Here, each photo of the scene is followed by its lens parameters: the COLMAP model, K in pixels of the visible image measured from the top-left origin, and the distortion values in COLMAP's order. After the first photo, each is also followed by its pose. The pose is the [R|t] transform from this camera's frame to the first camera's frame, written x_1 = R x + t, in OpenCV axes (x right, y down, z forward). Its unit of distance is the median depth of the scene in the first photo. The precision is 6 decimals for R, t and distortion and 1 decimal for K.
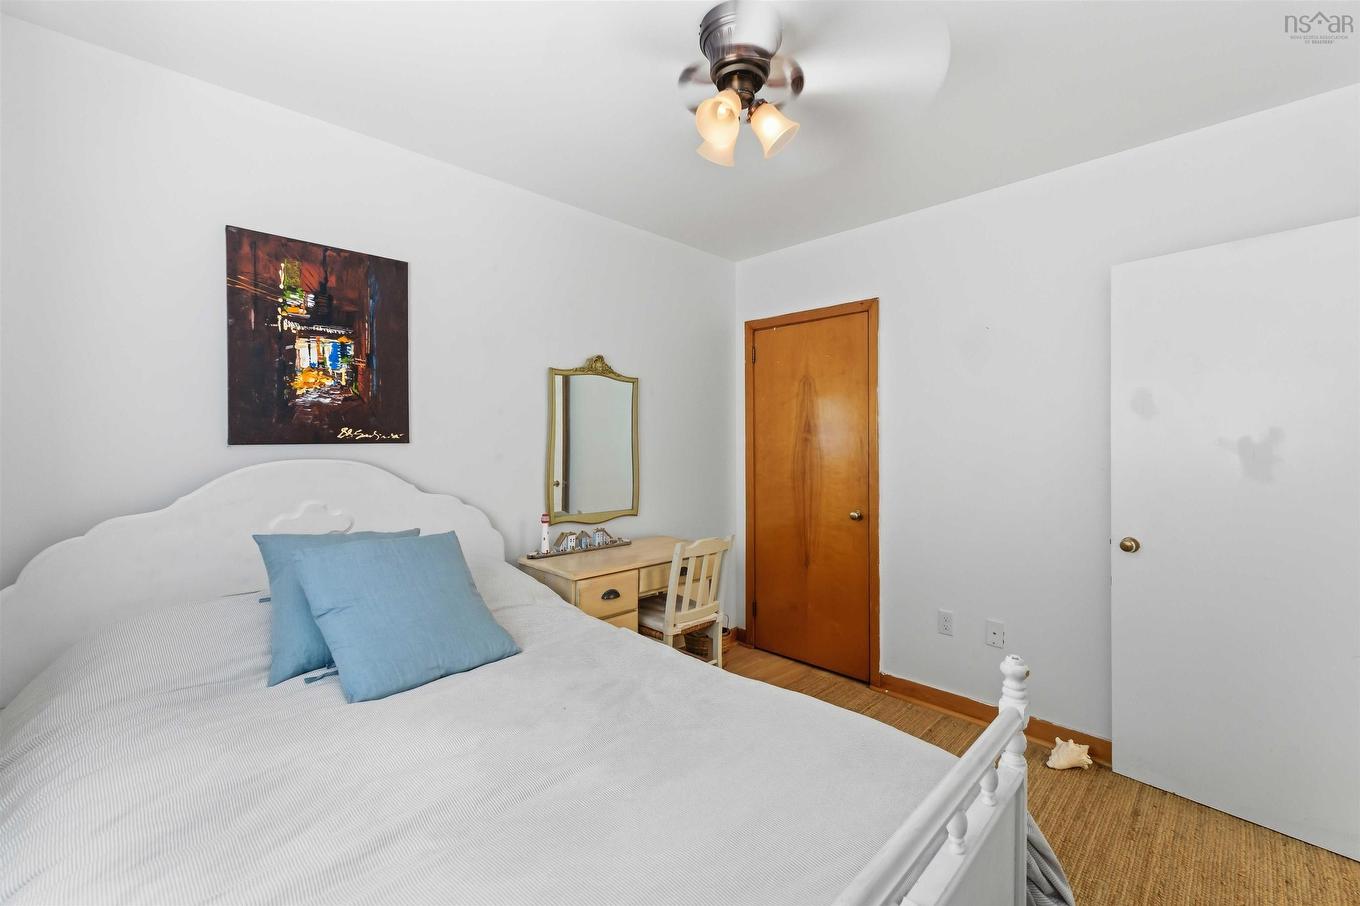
lens RADIAL K [[575.9, 0, 681.9], [0, 575.9, 443.7], [0, 0, 1]] dist [0.004851, -0.000015]
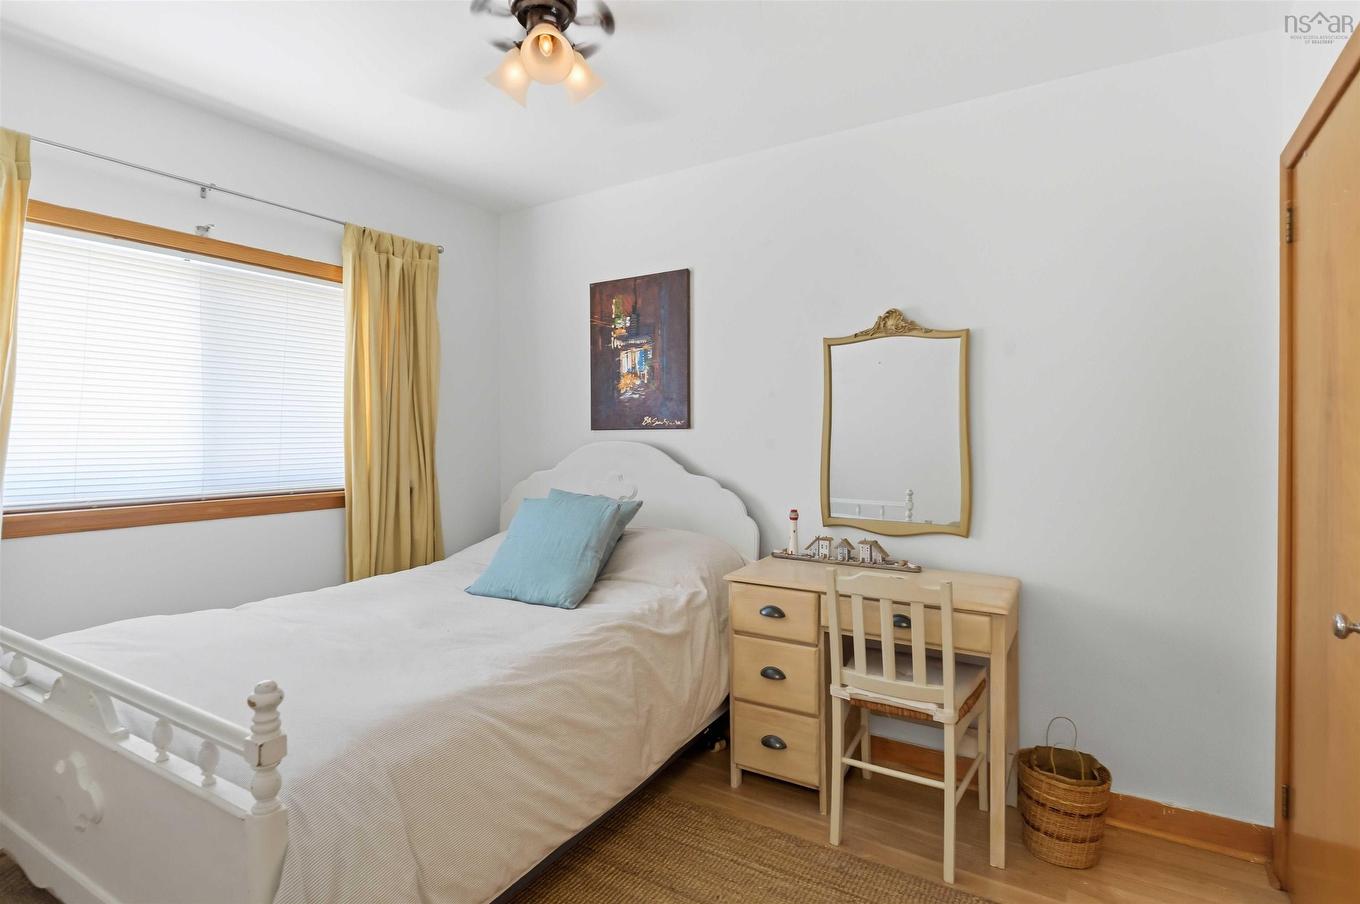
lens RADIAL K [[695.2, 0, 686.8], [0, 695.2, 442.6], [0, 0, 1]] dist [0.000821, -0.000368]
pose [[0.229262, 0.013851, -0.973266, 0.933008], [0.000328, 0.999898, 0.014307, 0.007303], [0.973365, -0.003599, 0.229234, 0.751850]]
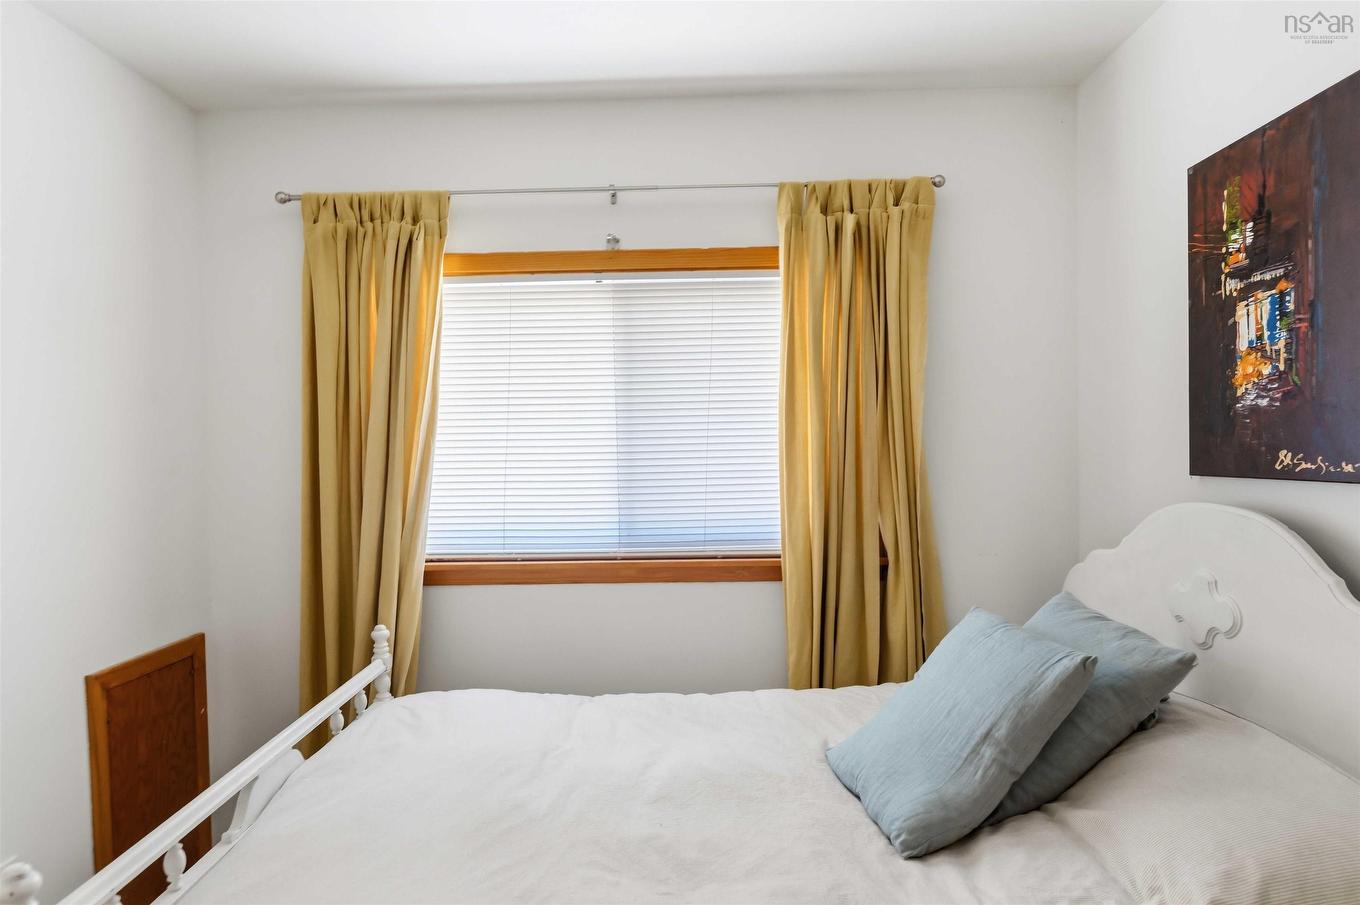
lens RADIAL K [[877.1, 0, 679.2], [0, 877.1, 472.0], [0, 0, 1]] dist [-0.001856, -0.000535]
pose [[-0.719864, 0.038202, -0.693063, 0.392166], [0.021786, 0.999236, 0.032449, -0.046917], [0.693773, 0.008260, -0.720146, 1.220659]]
